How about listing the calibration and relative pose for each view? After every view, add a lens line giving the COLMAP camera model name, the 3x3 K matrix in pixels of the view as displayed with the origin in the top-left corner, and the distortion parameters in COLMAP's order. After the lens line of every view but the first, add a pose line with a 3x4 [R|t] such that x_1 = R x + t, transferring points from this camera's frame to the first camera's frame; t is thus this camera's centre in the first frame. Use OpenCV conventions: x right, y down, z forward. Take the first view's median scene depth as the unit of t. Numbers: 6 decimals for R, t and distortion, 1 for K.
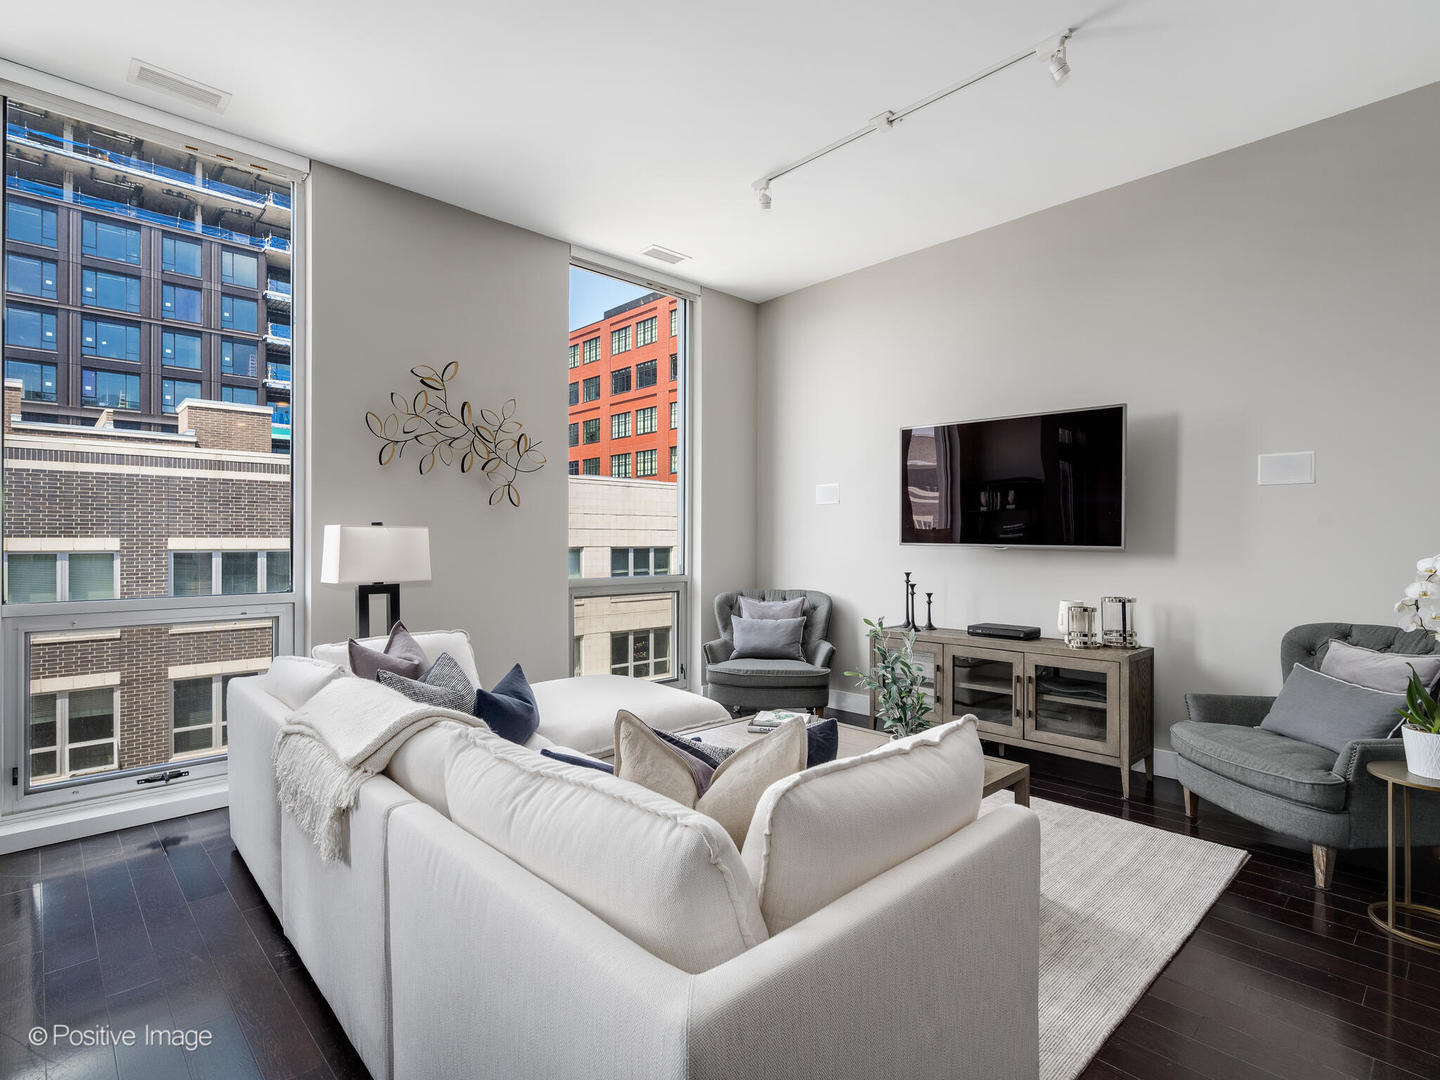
lens RADIAL K [[722.6, 0, 724.7], [0, 722.6, 543.1], [0, 0, 1]] dist [-0.002086, -0.000544]
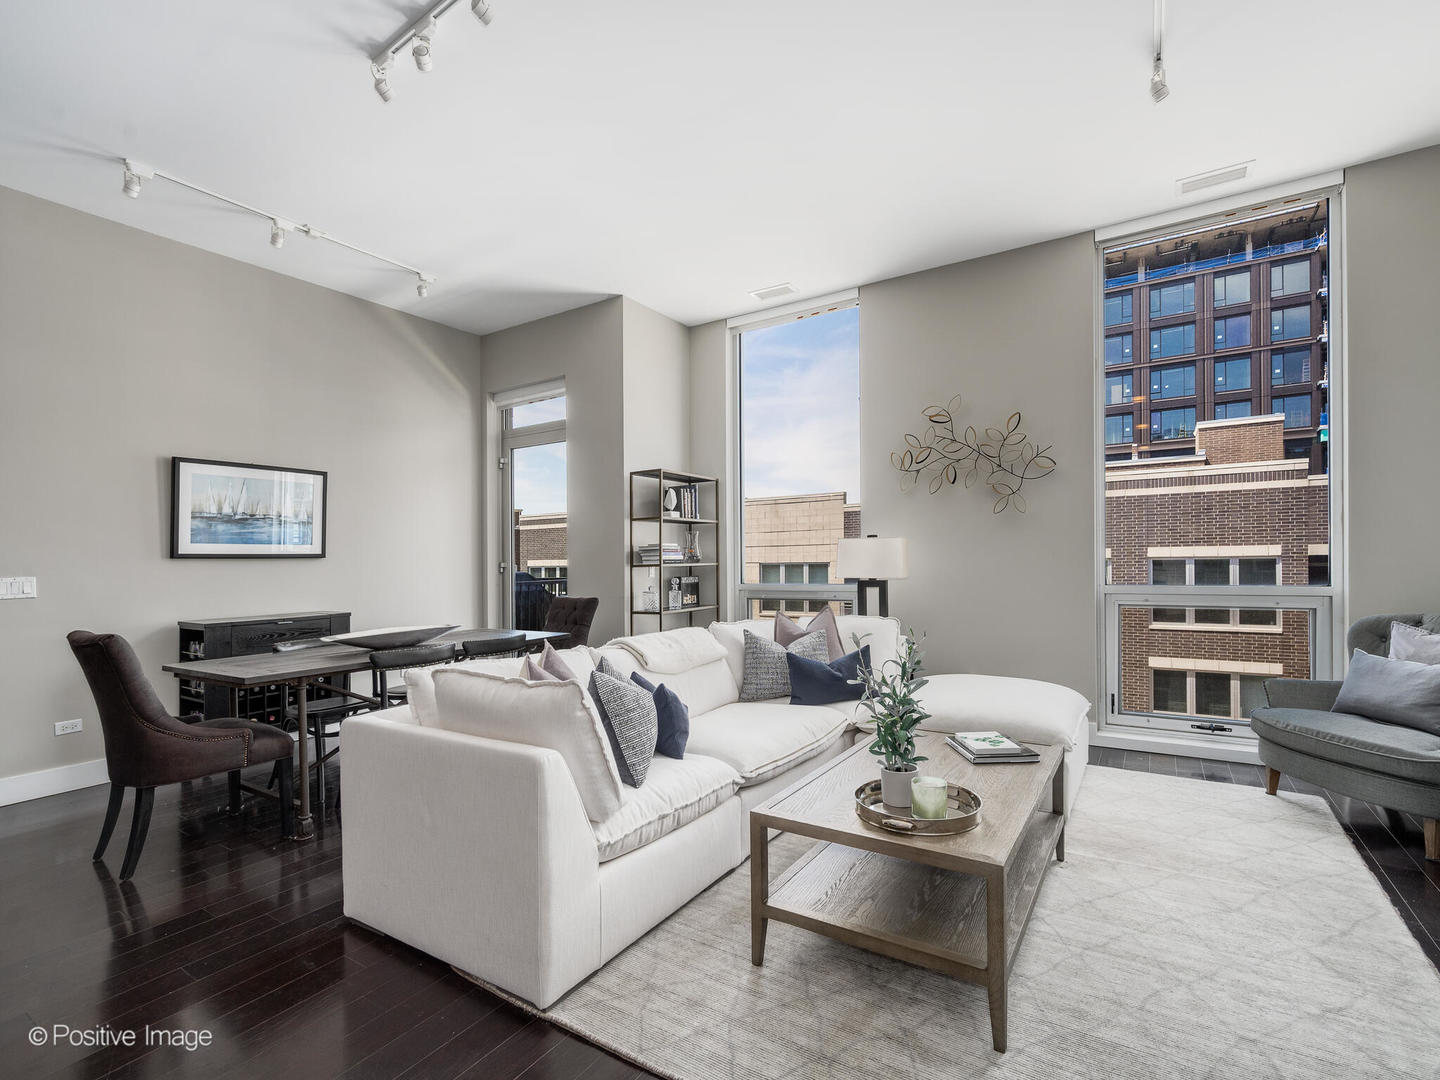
lens RADIAL K [[658.7, 0, 727.8], [0, 658.7, 551.2], [0, 0, 1]] dist [-0.000191, -0.000428]
pose [[0.242188, -0.012564, -0.970148, 0.562162], [0.011533, 0.999883, -0.010070, 0.009973], [0.970161, -0.008750, 0.242304, 0.365102]]
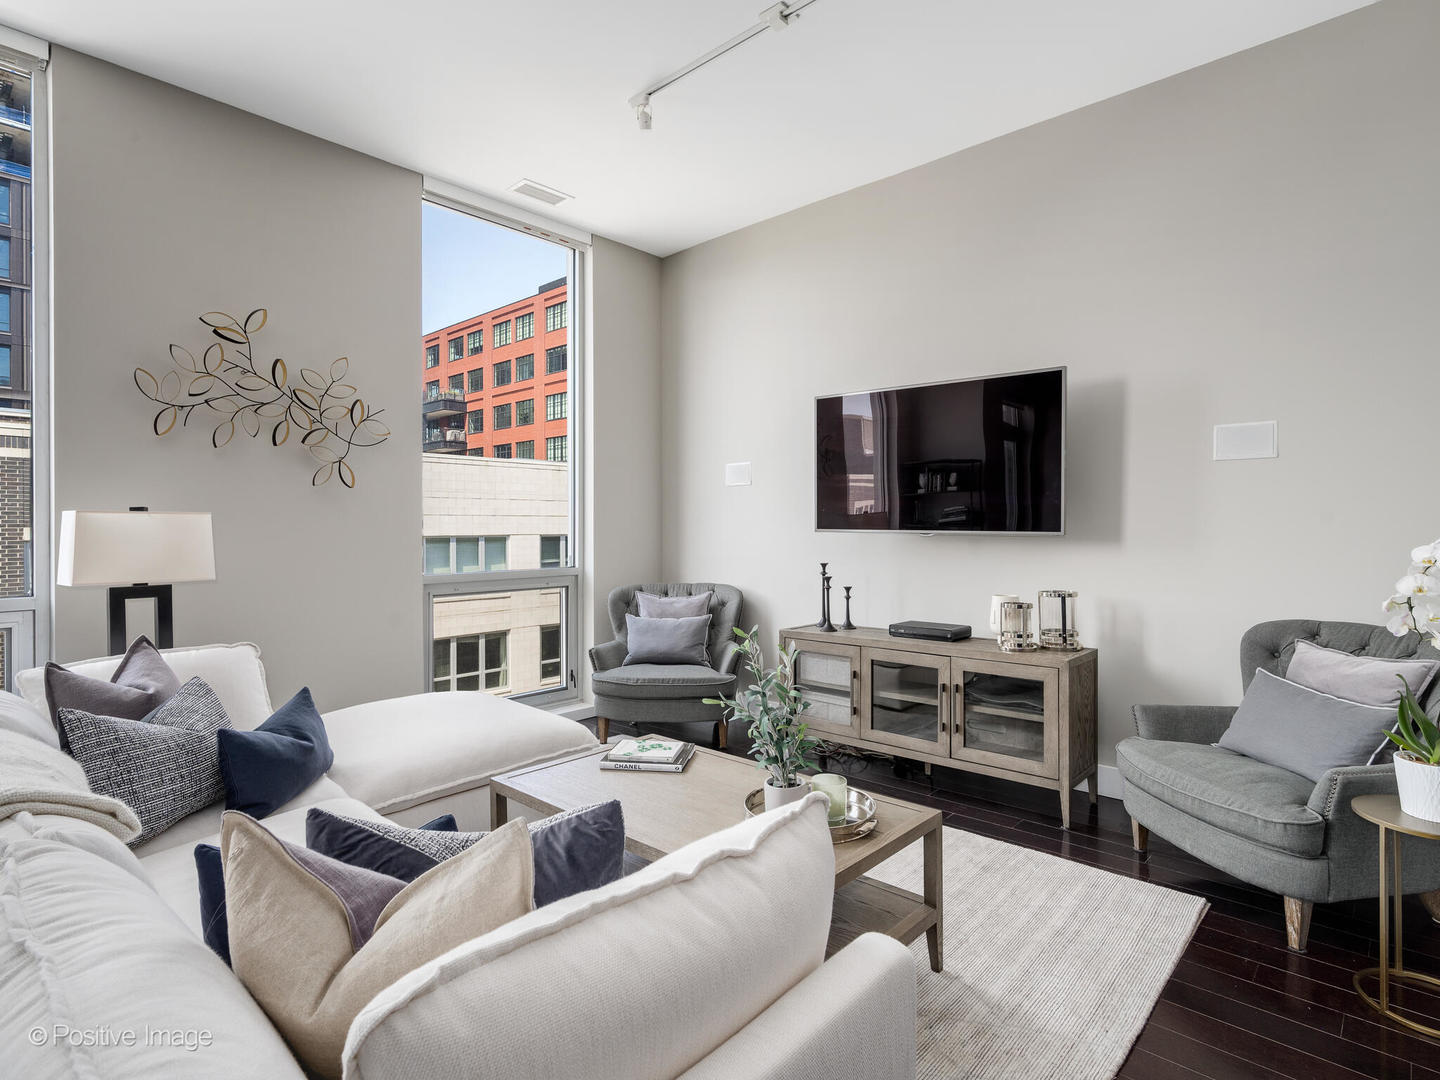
lens RADIAL K [[748.8, 0, 713.3], [0, 748.8, 534.5], [0, 0, 1]] dist [-0.000147, -0.000972]
pose [[0.998302, -0.005842, 0.057954, 0.080884], [0.005466, 0.999963, 0.006644, -0.000696], [-0.057991, -0.006316, 0.998297, 0.127793]]
